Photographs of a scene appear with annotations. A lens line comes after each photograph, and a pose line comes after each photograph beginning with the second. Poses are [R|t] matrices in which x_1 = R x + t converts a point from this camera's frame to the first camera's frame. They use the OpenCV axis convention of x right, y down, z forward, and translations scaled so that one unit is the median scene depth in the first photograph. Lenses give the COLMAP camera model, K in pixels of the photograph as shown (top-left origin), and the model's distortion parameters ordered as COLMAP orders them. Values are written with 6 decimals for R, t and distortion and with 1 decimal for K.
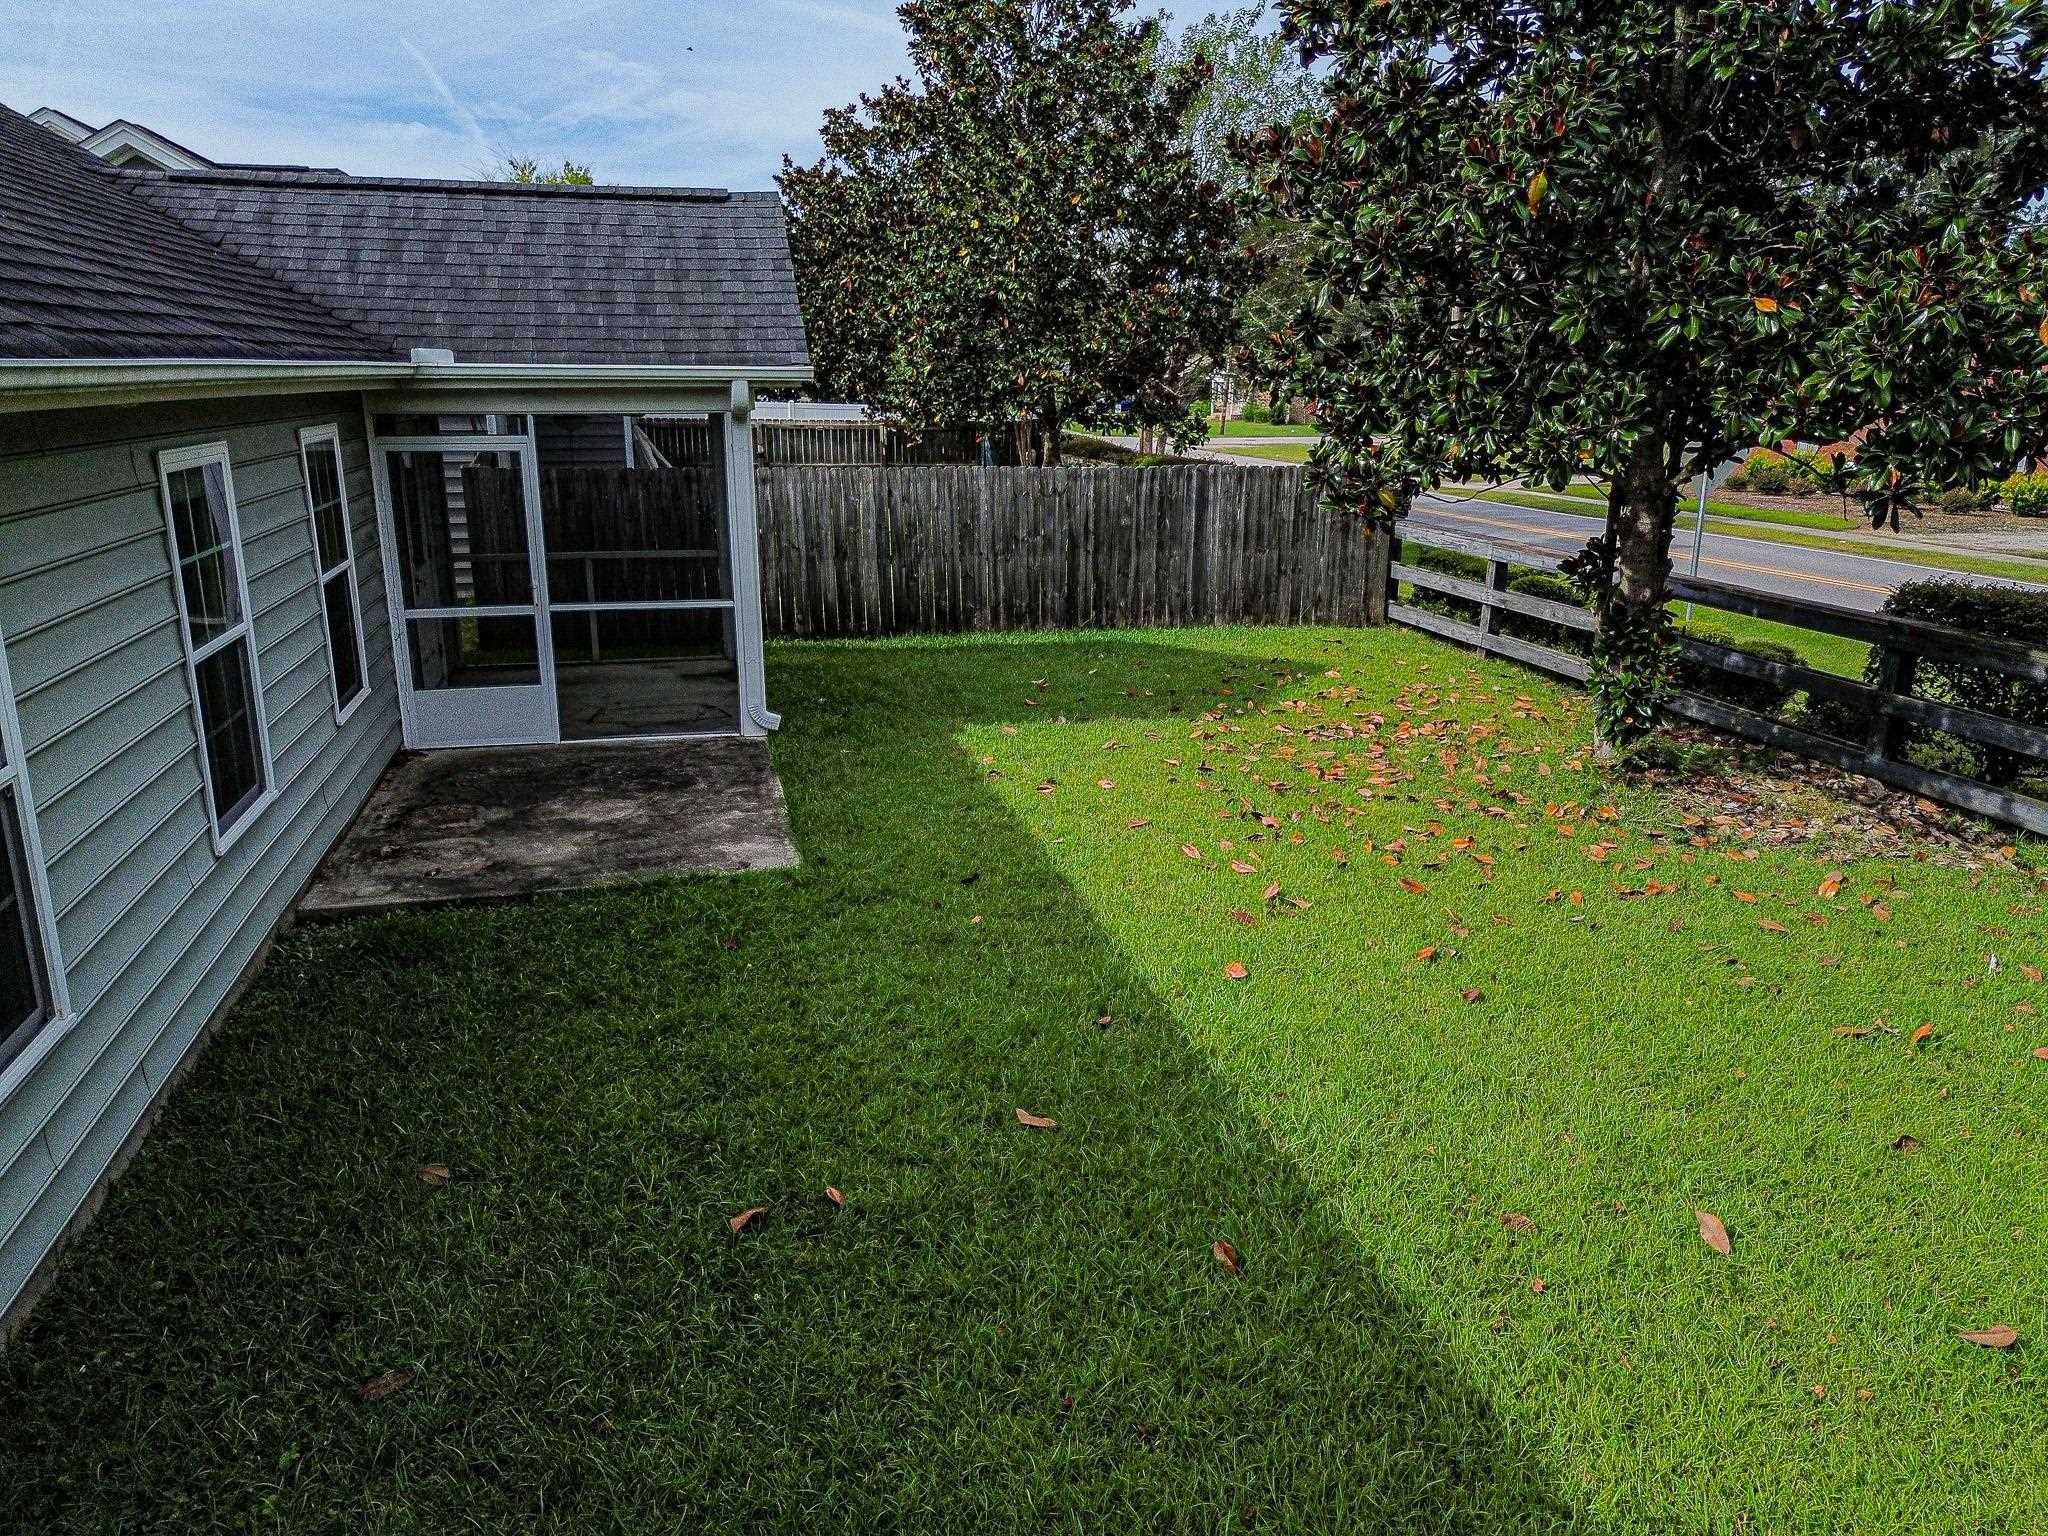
lens RADIAL K [[1453.8, 0, 1024.8], [0, 1453.8, 774.8], [0, 0, 1]] dist [0.037909, 0.000968]
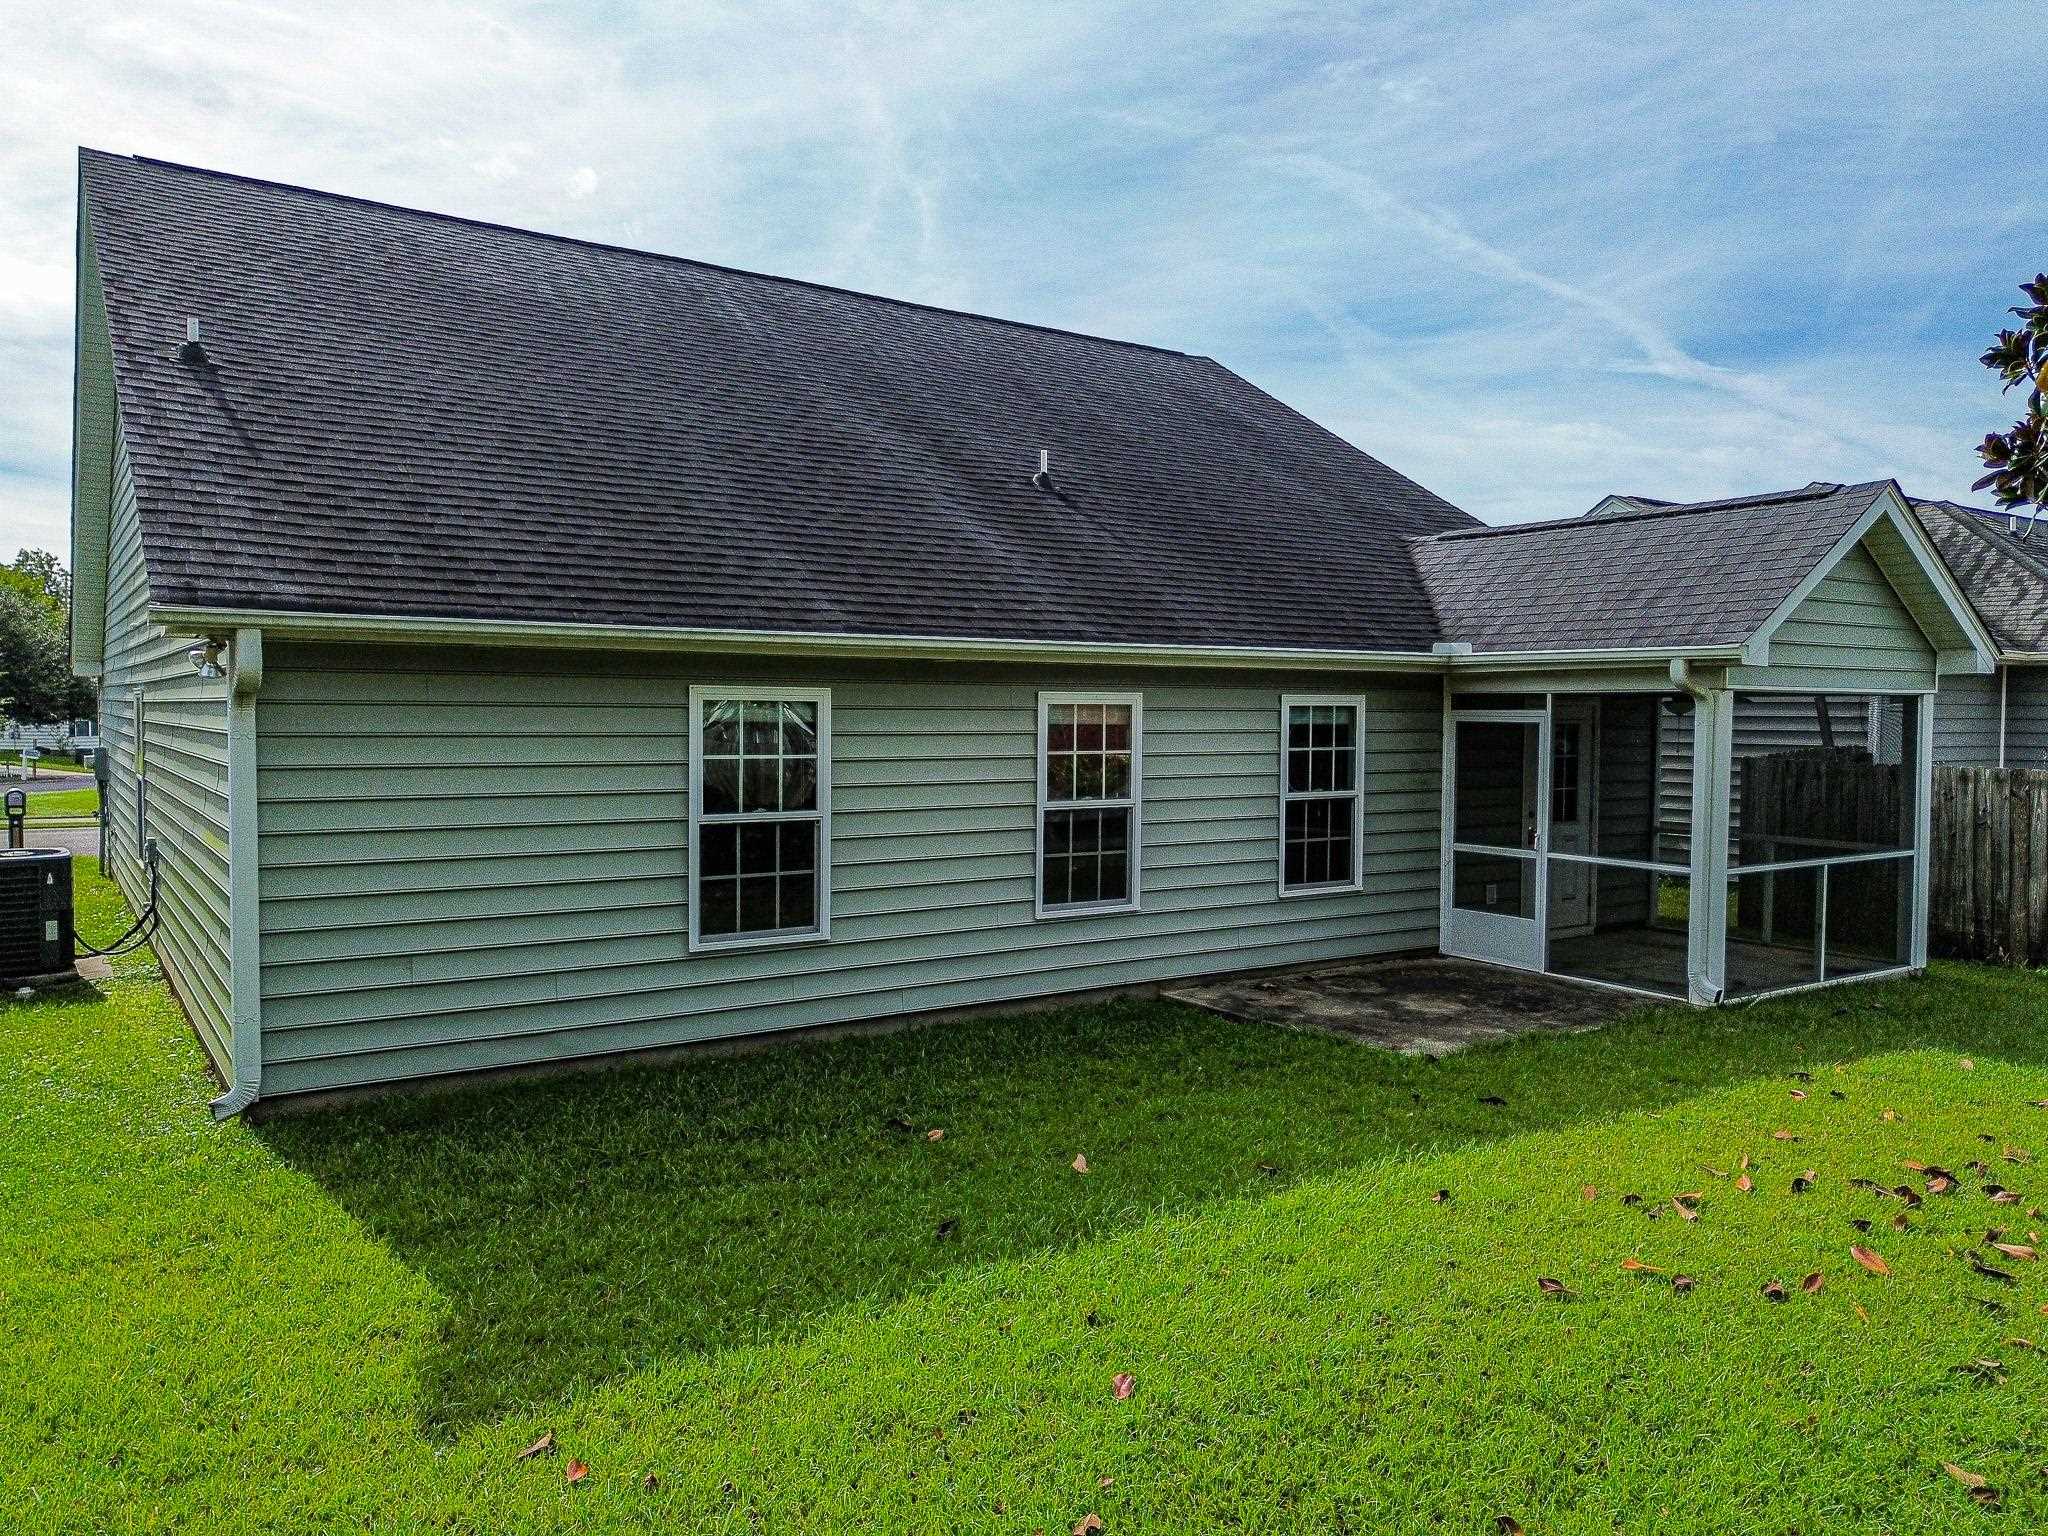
lens RADIAL K [[1453.8, 0, 1024.7], [0, 1453.8, 759.2], [0, 0, 1]] dist [0.037909, 0.000968]
pose [[0.353258, 0.035641, -0.934847, 0.662790], [-0.251893, 0.965994, -0.058356, -0.016341], [0.900977, 0.256096, 0.350223, 0.214765]]
